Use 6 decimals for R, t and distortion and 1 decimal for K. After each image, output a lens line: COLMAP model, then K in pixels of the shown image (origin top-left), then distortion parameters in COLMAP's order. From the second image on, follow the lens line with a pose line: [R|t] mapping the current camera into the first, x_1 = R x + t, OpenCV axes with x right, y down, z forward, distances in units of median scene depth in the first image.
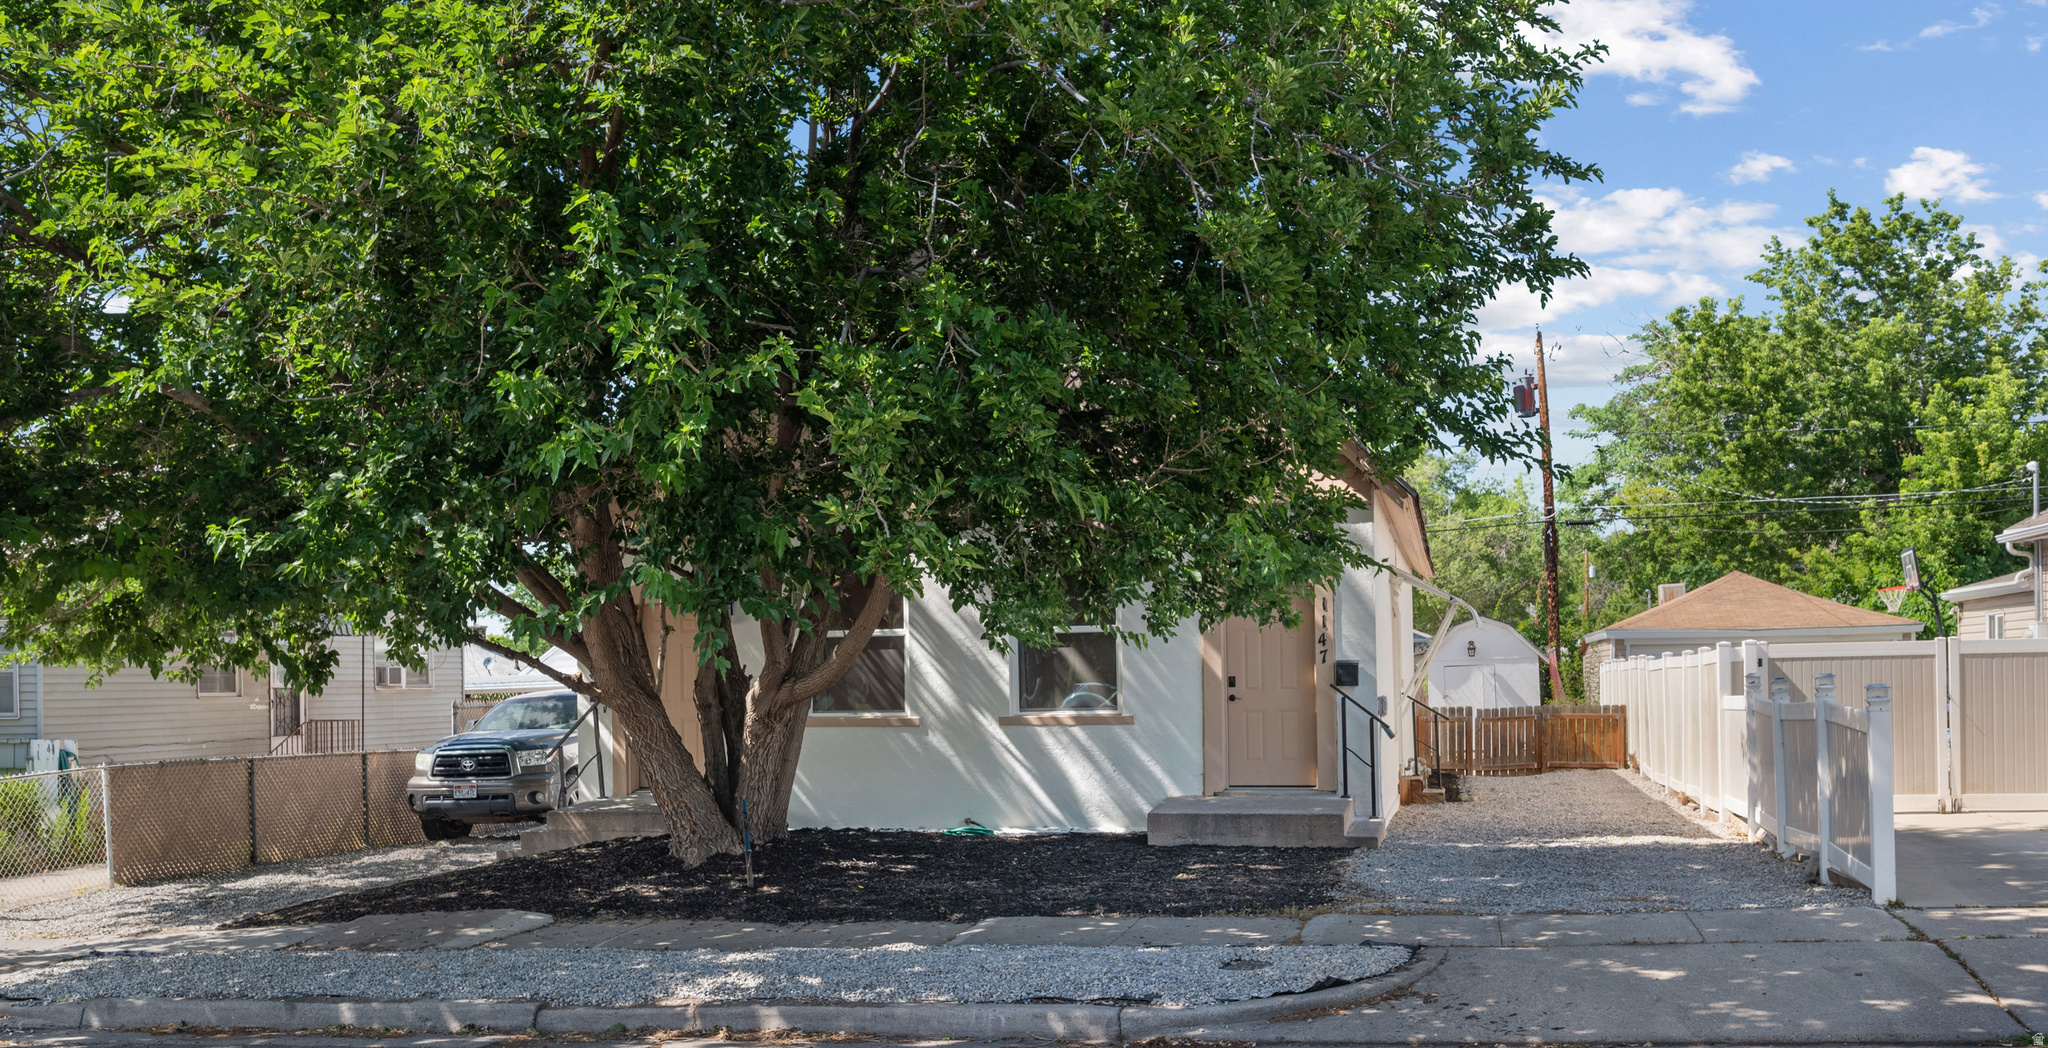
lens RADIAL K [[1721.7, 0, 1024.0], [0, 1721.7, 524.0], [0, 0, 1]] dist [0.006754, -0.006578]
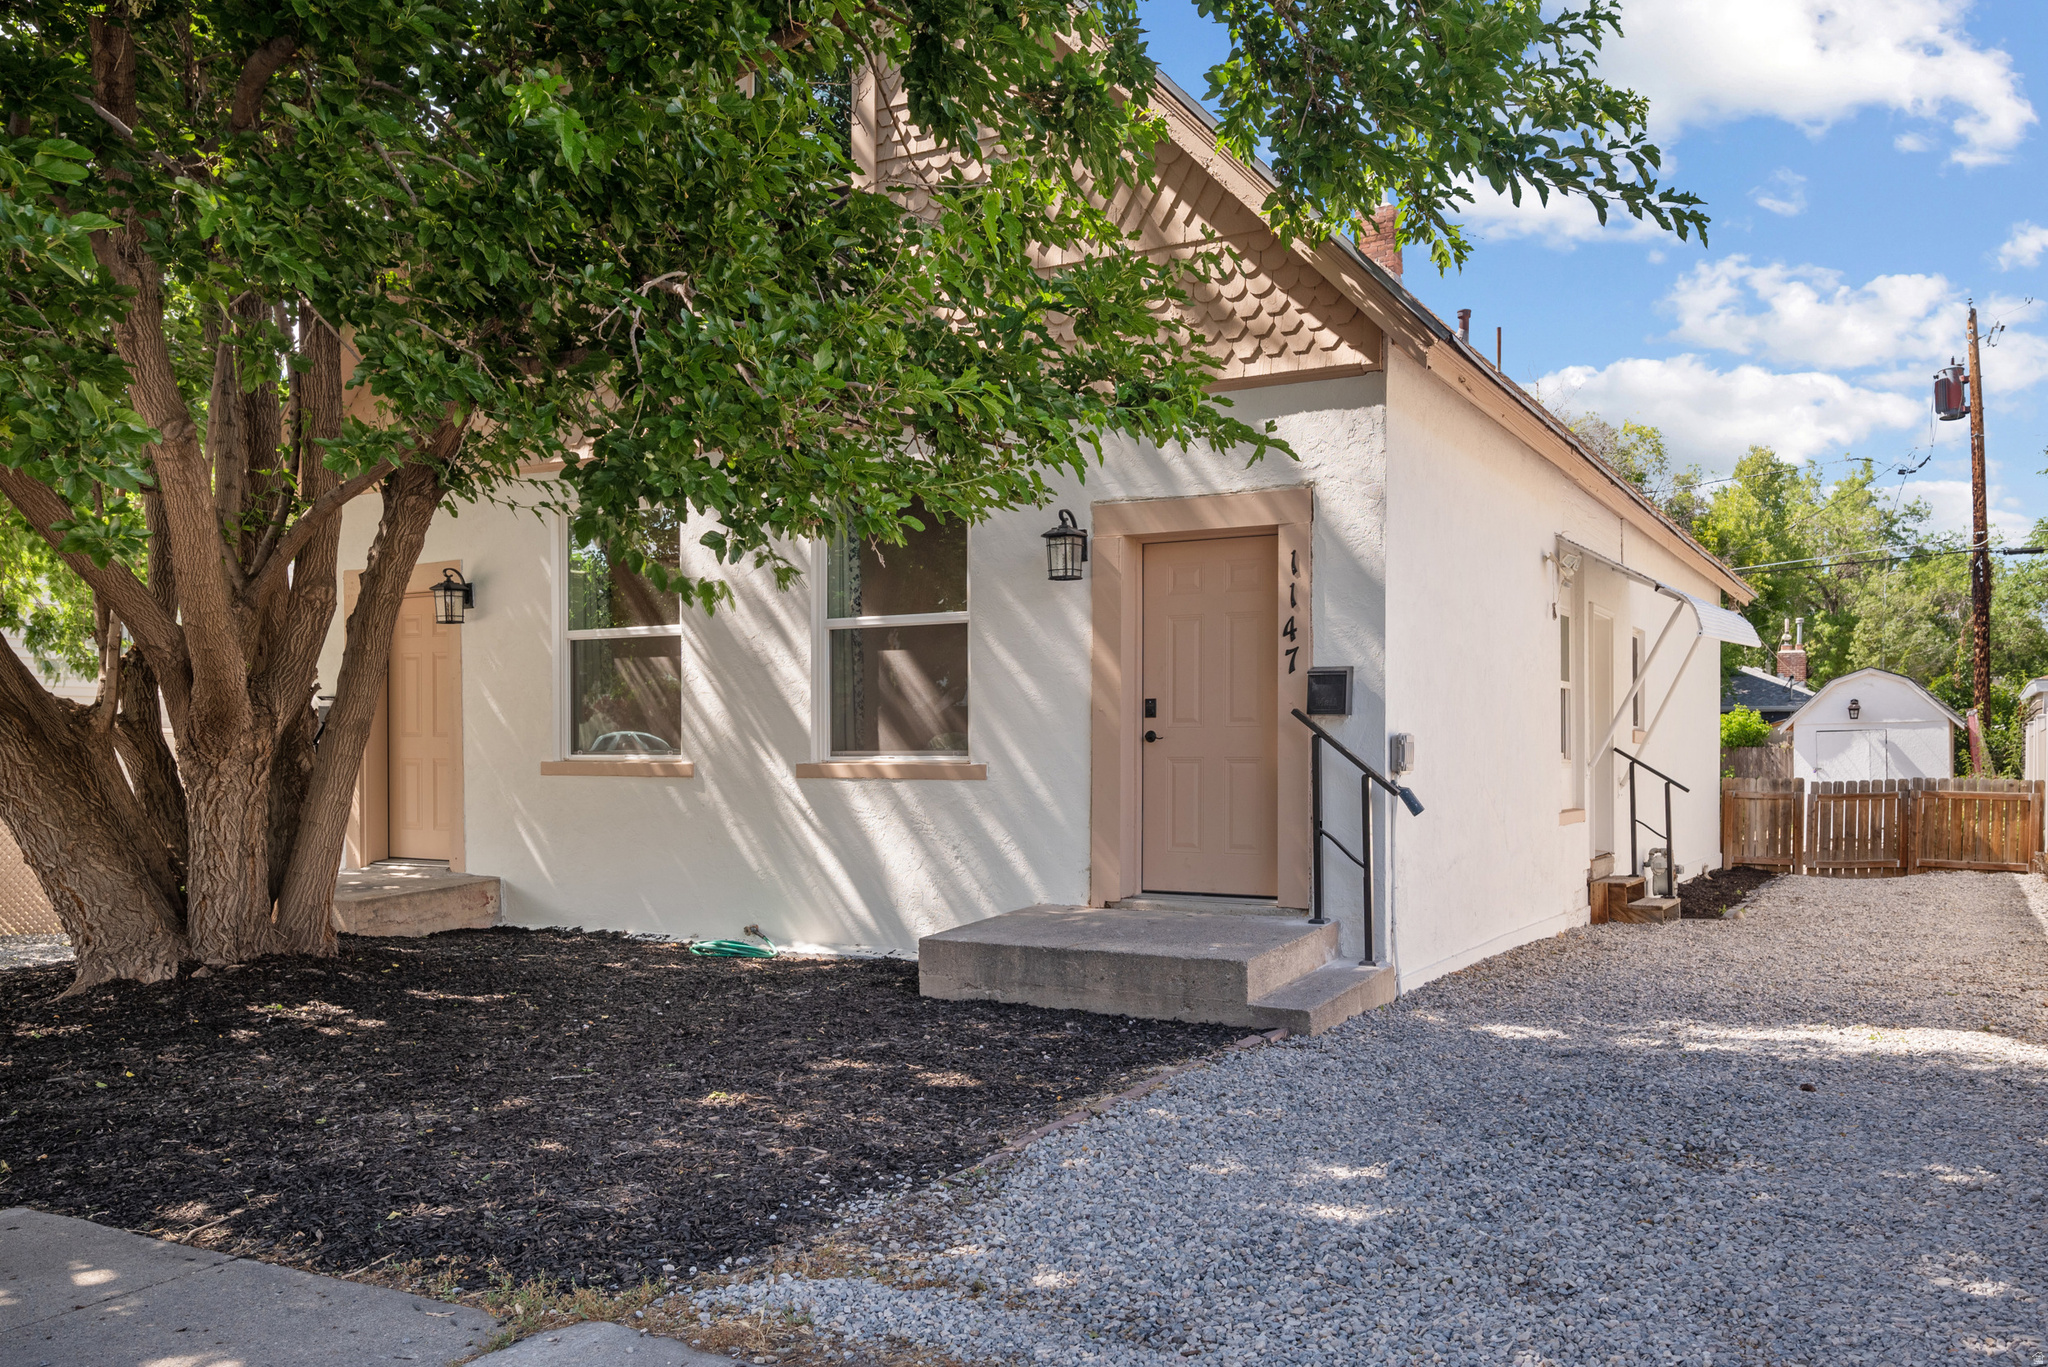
lens RADIAL K [[1590.9, 0, 1031.0], [0, 1590.9, 692.7], [0, 0, 1]] dist [-0.008955, -0.000092]
pose [[0.962117, 0.006292, -0.272563, 0.222657], [0.007826, 0.998684, 0.050678, 0.058882], [0.272523, -0.050891, 0.960802, 0.480789]]
